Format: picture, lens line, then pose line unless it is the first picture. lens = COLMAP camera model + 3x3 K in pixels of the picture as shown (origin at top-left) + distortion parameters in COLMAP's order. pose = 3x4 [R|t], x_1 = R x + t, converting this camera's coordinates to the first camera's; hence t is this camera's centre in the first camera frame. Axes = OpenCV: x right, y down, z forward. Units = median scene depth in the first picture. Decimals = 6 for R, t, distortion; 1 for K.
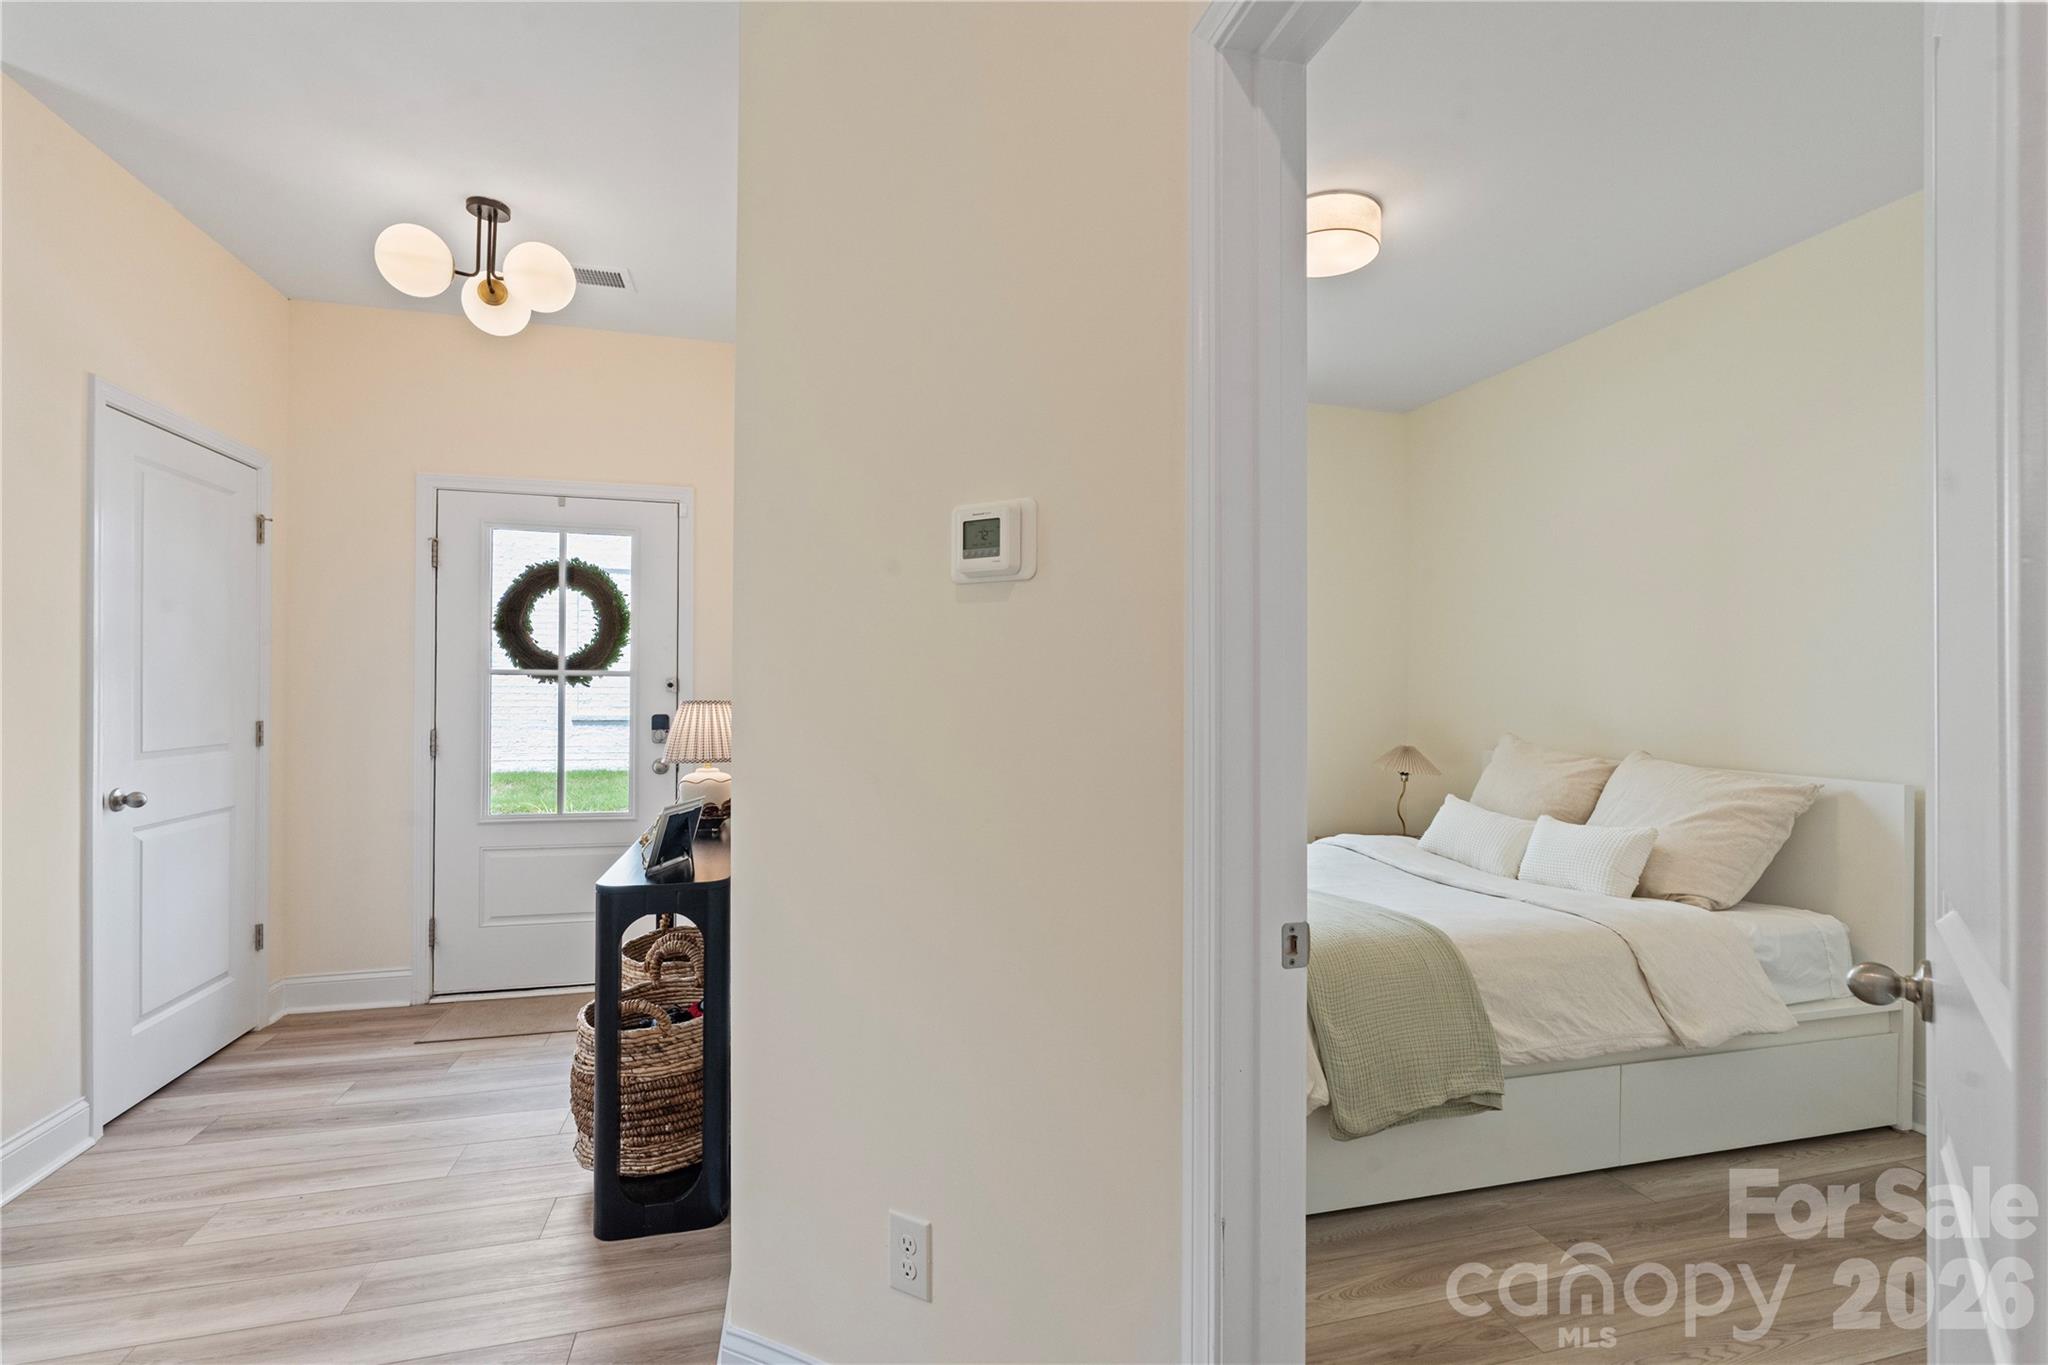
lens RADIAL K [[926.6, 0, 1030.6], [0, 926.6, 693.4], [0, 0, 1]] dist [-0.005501, 0.002360]
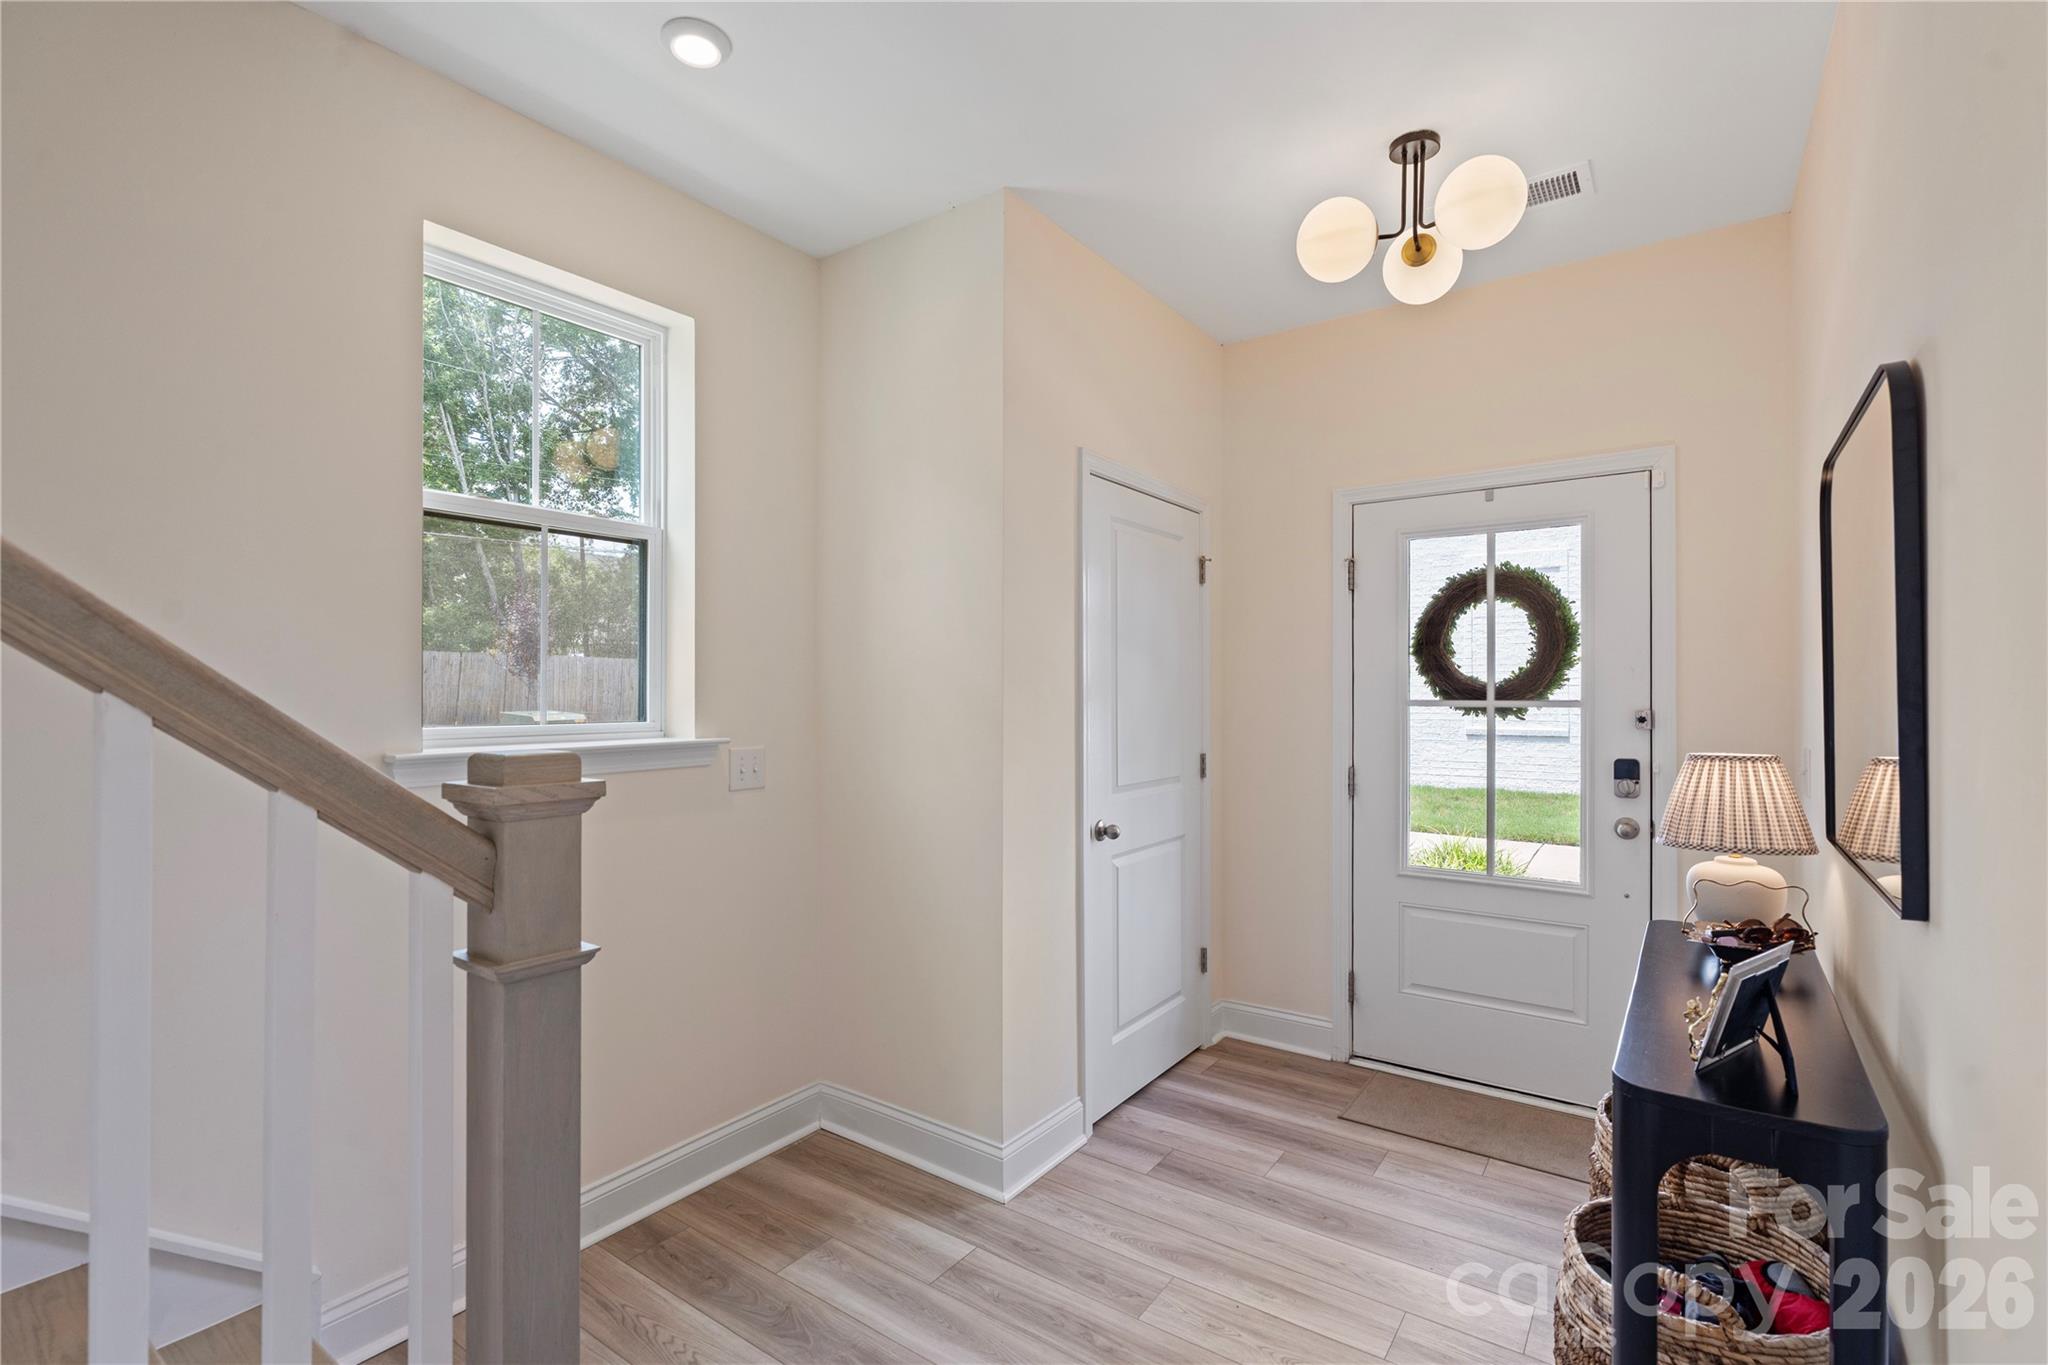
lens RADIAL K [[926.6, 0, 1019.7], [0, 926.6, 692.2], [0, 0, 1]] dist [-0.005501, 0.002360]
pose [[0.623687, -0.009543, -0.781616, -0.152073], [0.005435, 0.999954, -0.007872, -0.034090], [0.781655, 0.000662, 0.623711, 0.194940]]
